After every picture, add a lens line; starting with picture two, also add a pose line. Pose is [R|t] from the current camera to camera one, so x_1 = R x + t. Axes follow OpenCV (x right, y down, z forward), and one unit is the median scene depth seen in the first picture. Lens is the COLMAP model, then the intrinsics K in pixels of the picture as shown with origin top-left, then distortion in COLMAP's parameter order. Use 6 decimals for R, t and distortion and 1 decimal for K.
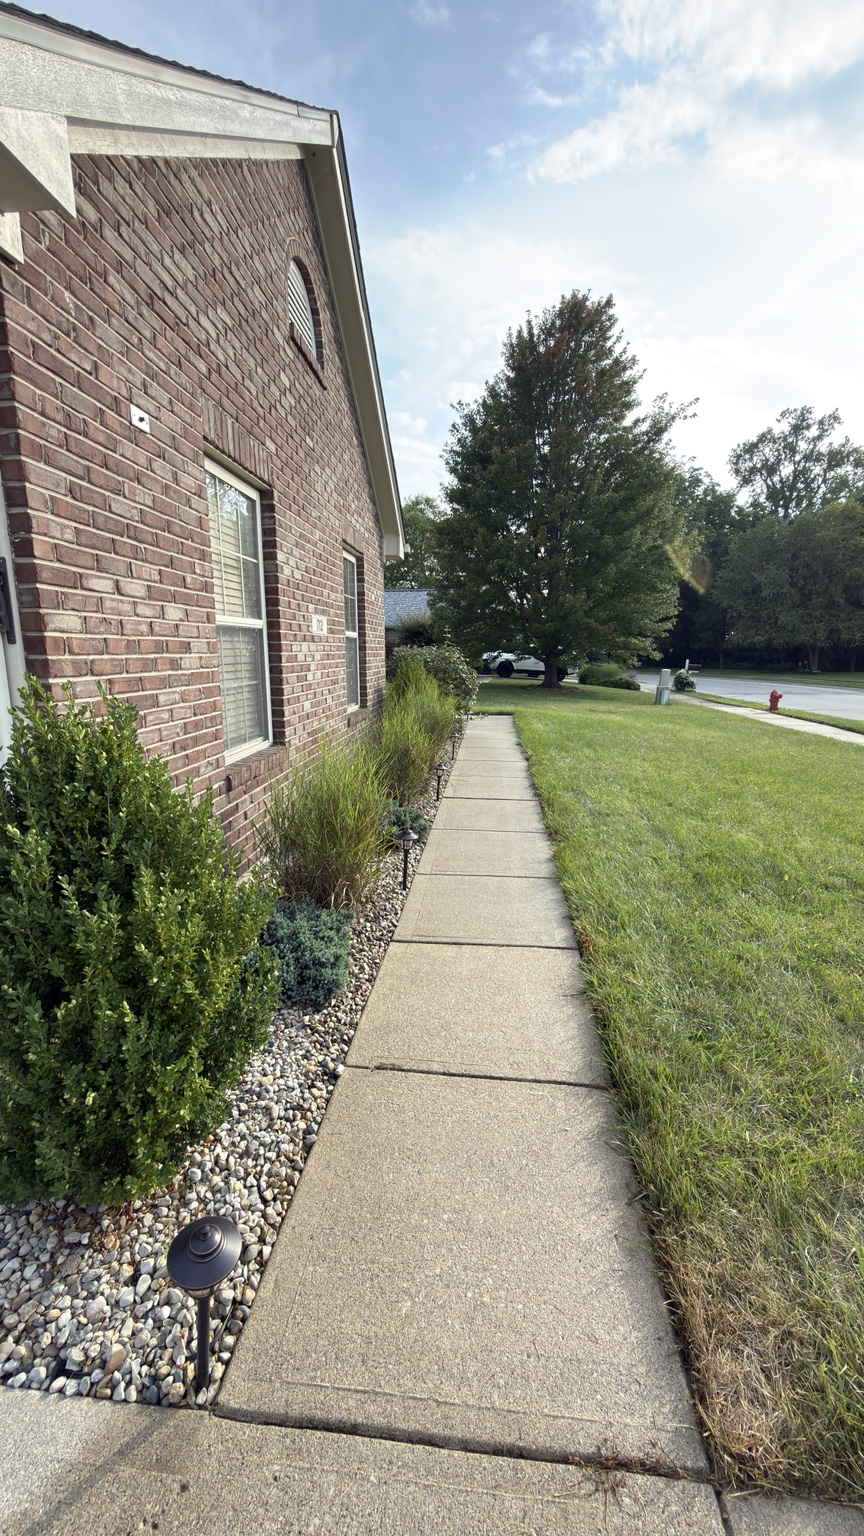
lens RADIAL K [[617.4, 0, 429.9], [0, 617.4, 765.5], [0, 0, 1]] dist [0.015025, 0.000544]
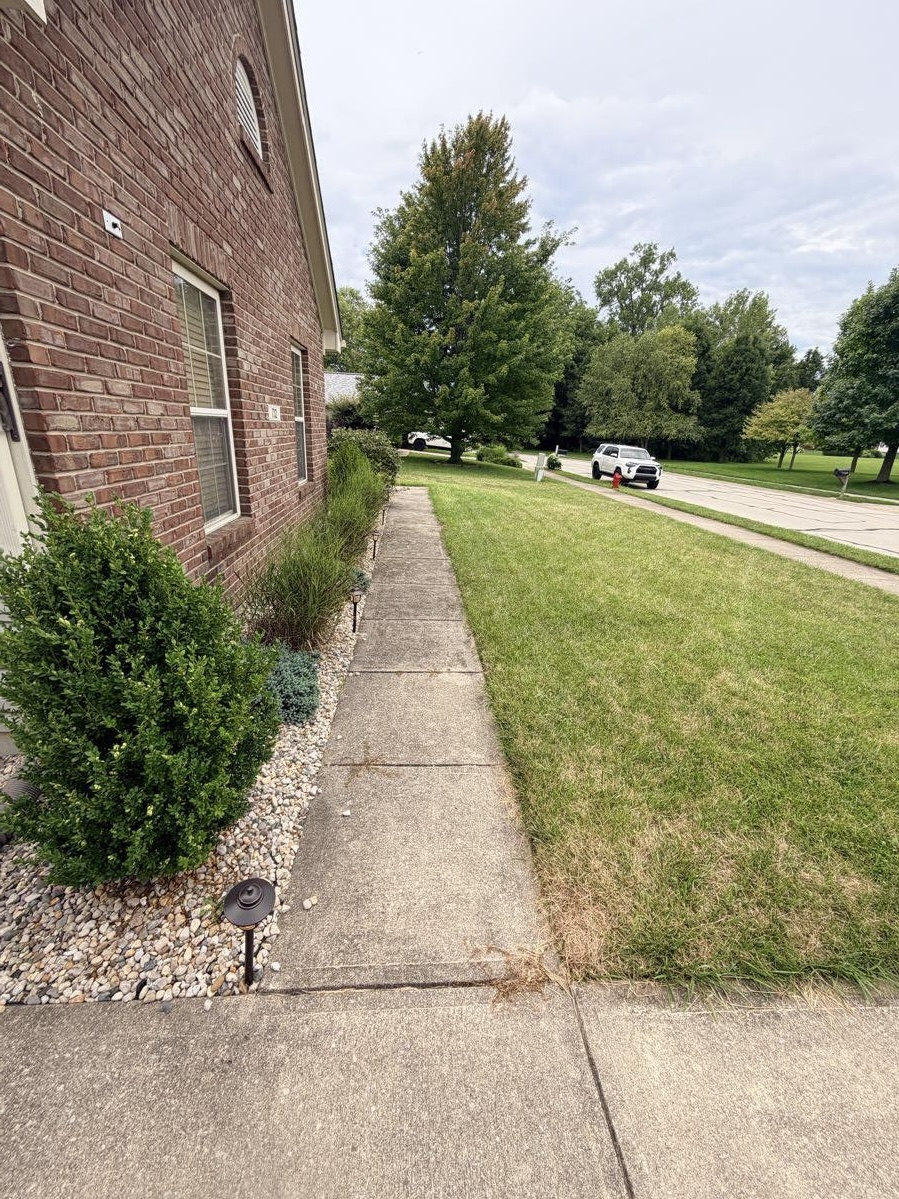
lens RADIAL K [[477.5, 0, 444.3], [0, 477.5, 600.2], [0, 0, 1]] dist [0.007294, 0.001194]
pose [[0.984610, -0.014366, 0.174174, -0.038340], [-0.013622, 0.987275, 0.158437, -0.037362], [-0.174234, -0.158371, 0.971885, -0.018619]]
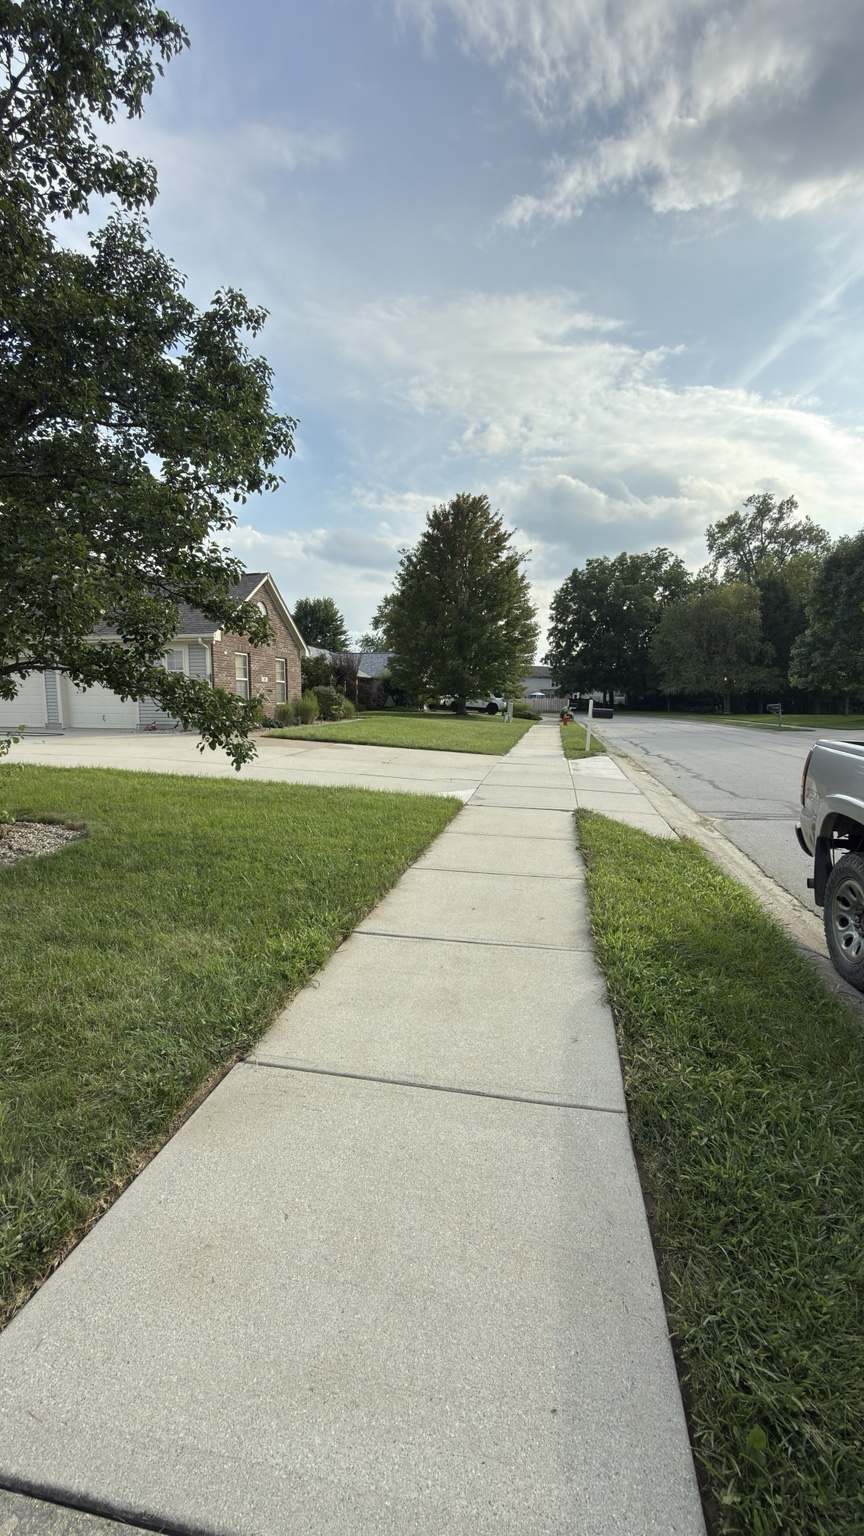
lens RADIAL K [[617.4, 0, 433.0], [0, 617.4, 760.4], [0, 0, 1]] dist [0.015025, 0.000544]
pose [[0.996402, 0.008556, -0.084322, 2.172692], [-0.015885, 0.996114, -0.086629, 1.090807], [0.083253, 0.087656, 0.992666, -4.949130]]
